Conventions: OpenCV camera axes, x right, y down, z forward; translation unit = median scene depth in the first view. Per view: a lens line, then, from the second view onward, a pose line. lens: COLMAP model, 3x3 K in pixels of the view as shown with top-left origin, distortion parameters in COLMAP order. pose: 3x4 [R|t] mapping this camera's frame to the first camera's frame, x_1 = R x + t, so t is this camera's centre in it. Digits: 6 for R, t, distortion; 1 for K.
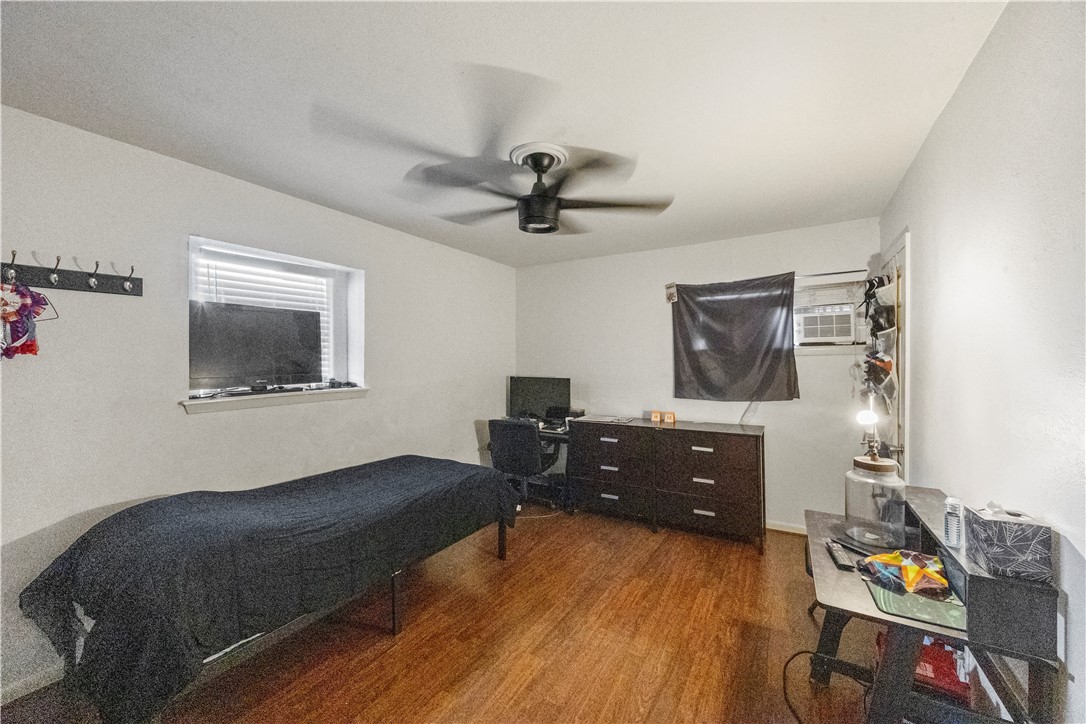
lens RADIAL K [[415.6, 0, 547.2], [0, 415.6, 357.0], [0, 0, 1]] dist [-0.000366, 0.000294]
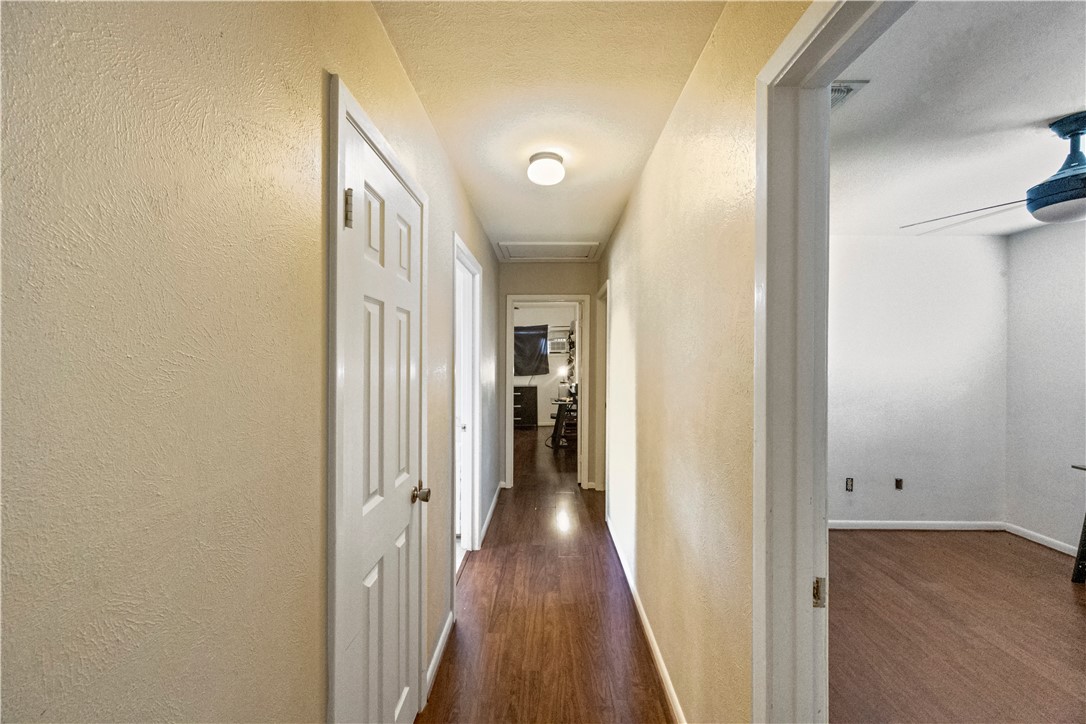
lens RADIAL K [[415.6, 0, 544.6], [0, 415.6, 361.4], [0, 0, 1]] dist [-0.000366, 0.000294]
pose [[0.863475, 0.005358, 0.504363, -0.742928], [-0.004019, 0.999985, -0.003744, 0.034654], [-0.504376, 0.001206, 0.863483, -1.252355]]
